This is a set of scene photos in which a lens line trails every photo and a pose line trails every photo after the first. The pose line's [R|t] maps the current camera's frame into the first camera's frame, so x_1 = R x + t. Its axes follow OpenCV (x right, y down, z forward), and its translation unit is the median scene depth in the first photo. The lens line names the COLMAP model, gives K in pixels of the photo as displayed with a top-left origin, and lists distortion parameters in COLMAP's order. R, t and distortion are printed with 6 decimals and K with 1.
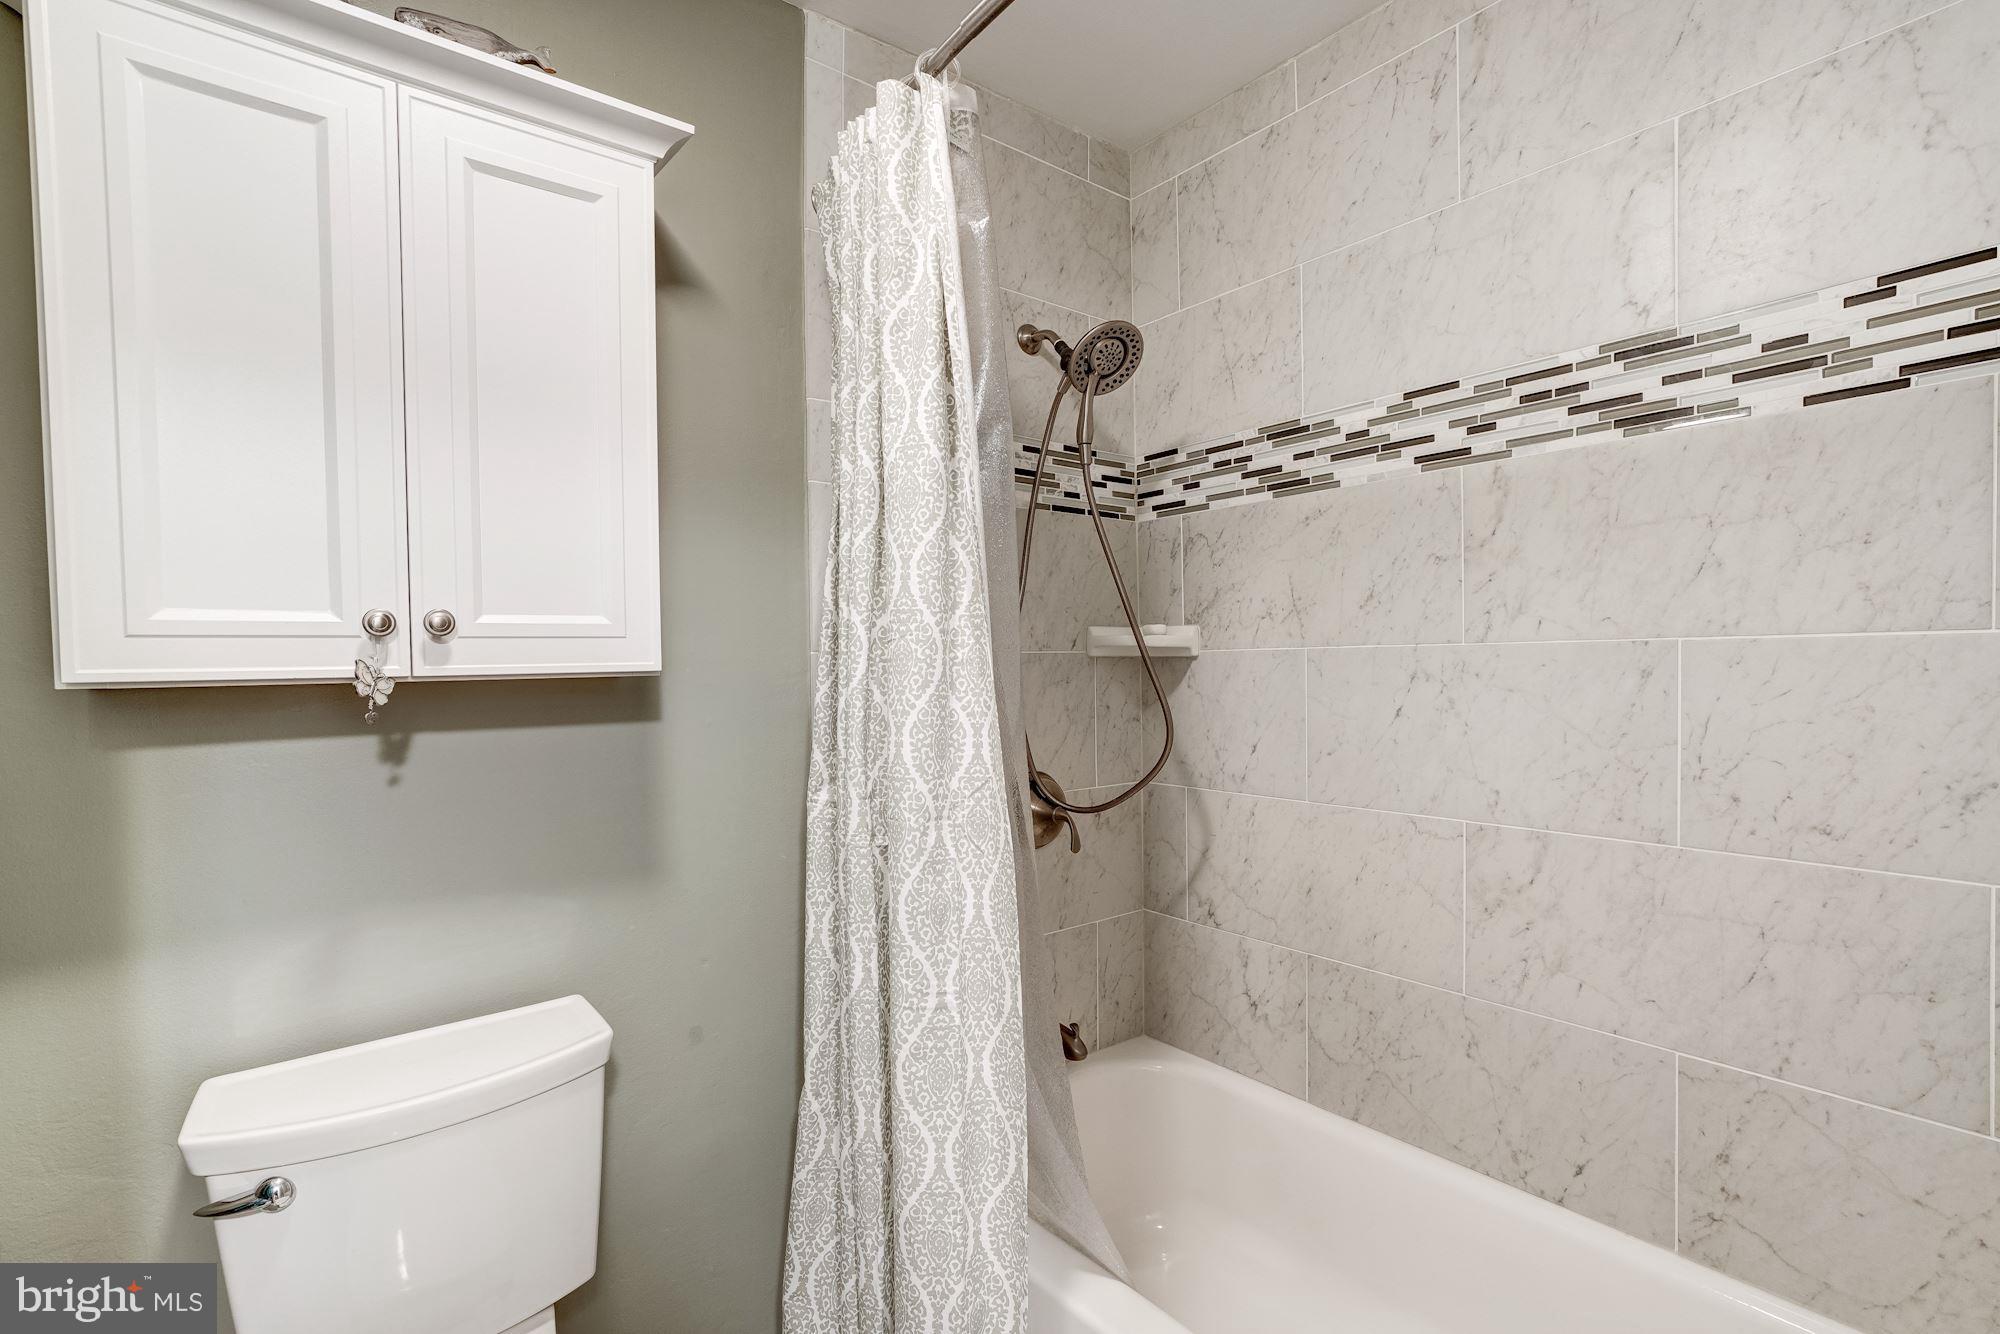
lens RADIAL K [[931.5, 0, 1008.3], [0, 931.5, 666.7], [0, 0, 1]] dist [-0.008834, 0.003625]
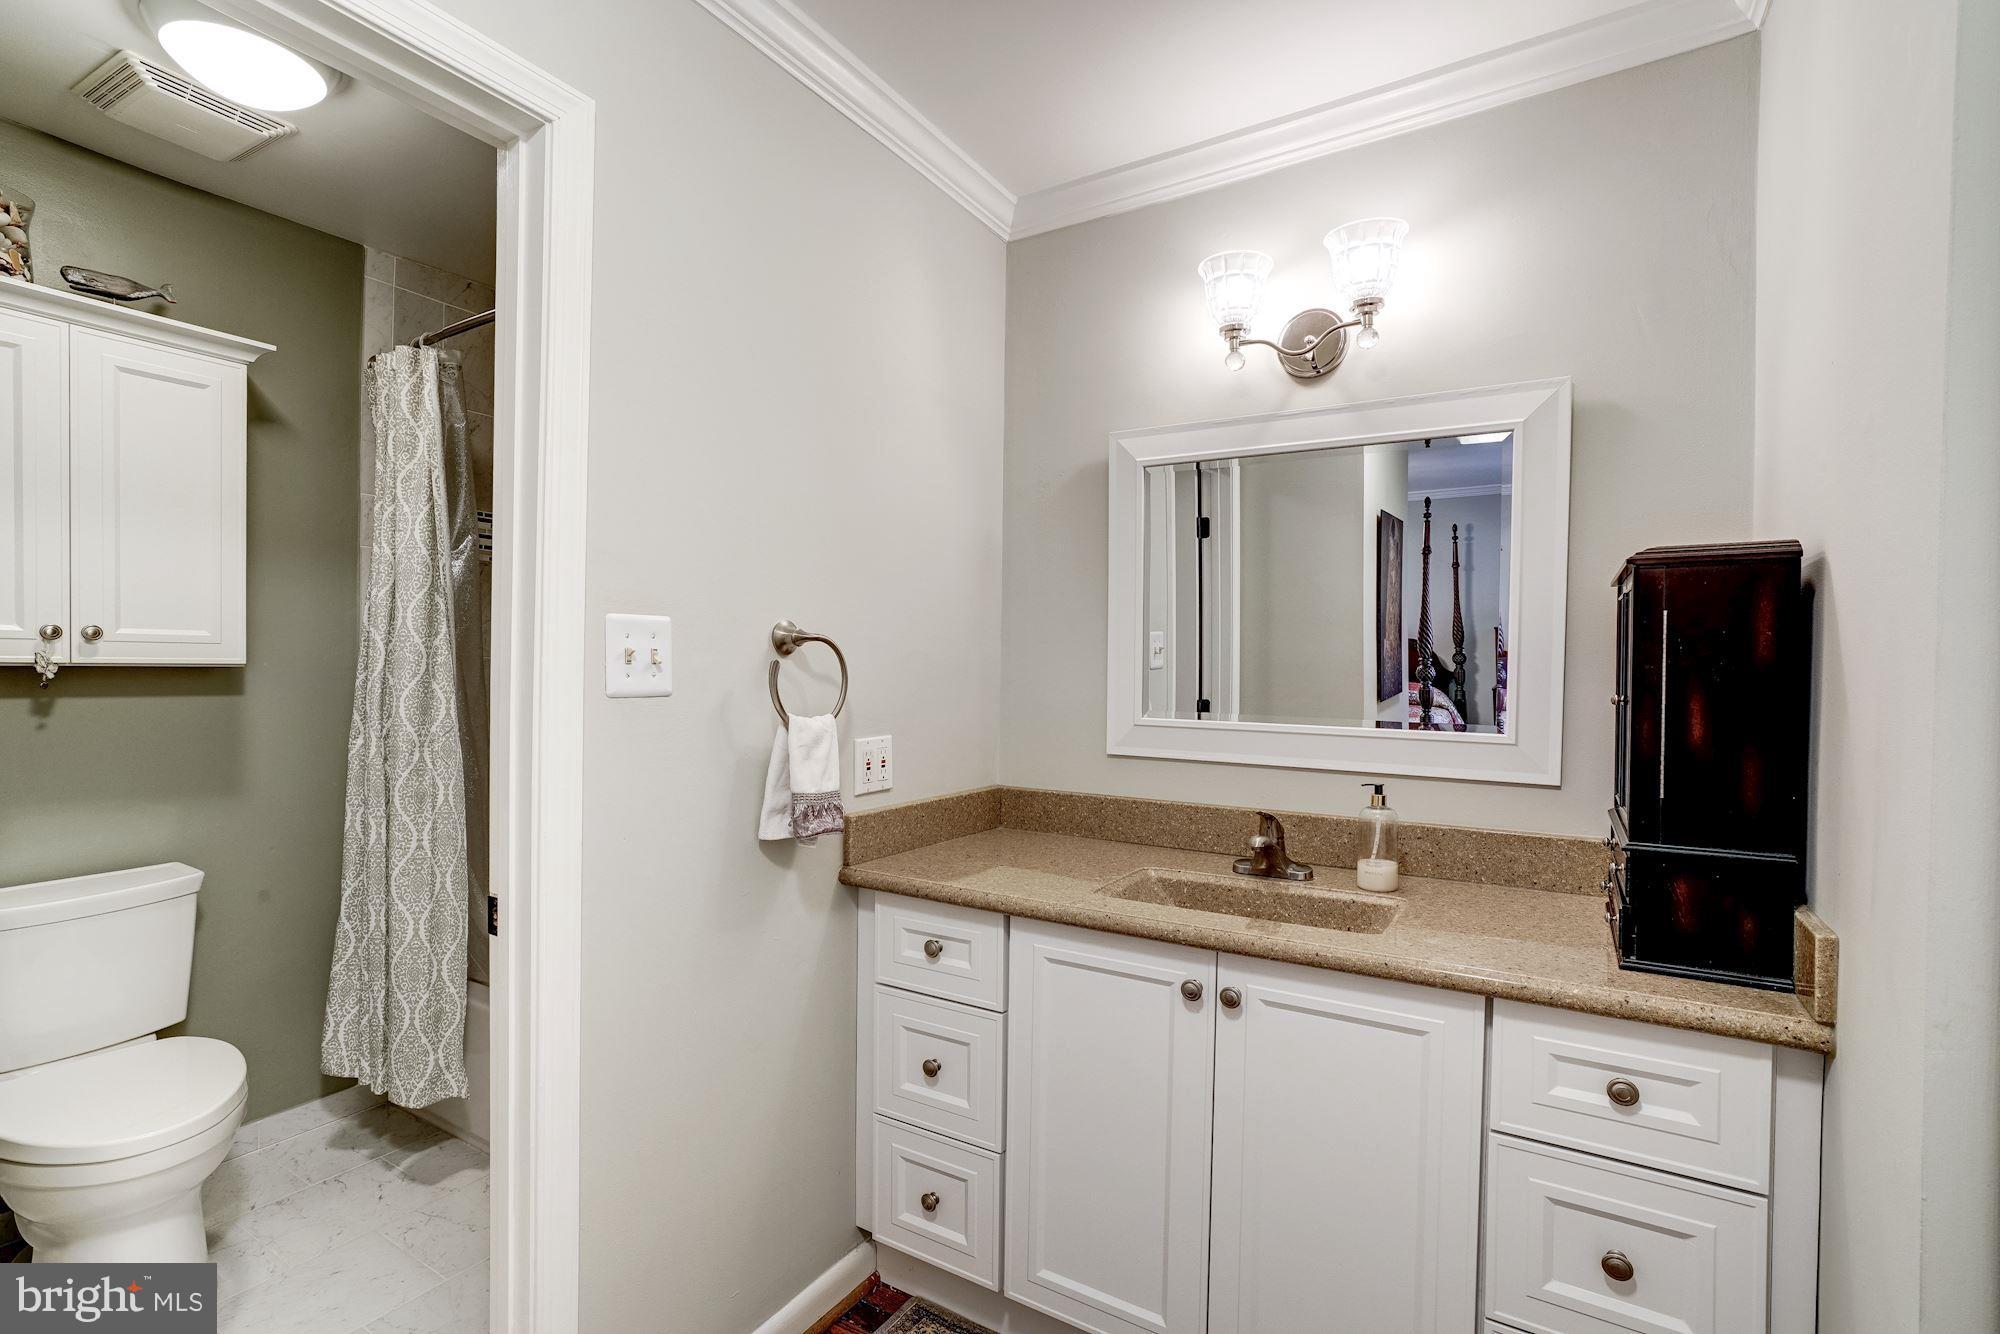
lens RADIAL K [[931.5, 0, 1002.4], [0, 931.5, 671.6], [0, 0, 1]] dist [-0.008834, 0.003625]
pose [[0.945423, 0.026631, 0.324756, 0.411802], [-0.026875, 0.999632, -0.003734, -0.012219], [-0.324736, -0.005198, 0.945790, -1.122169]]
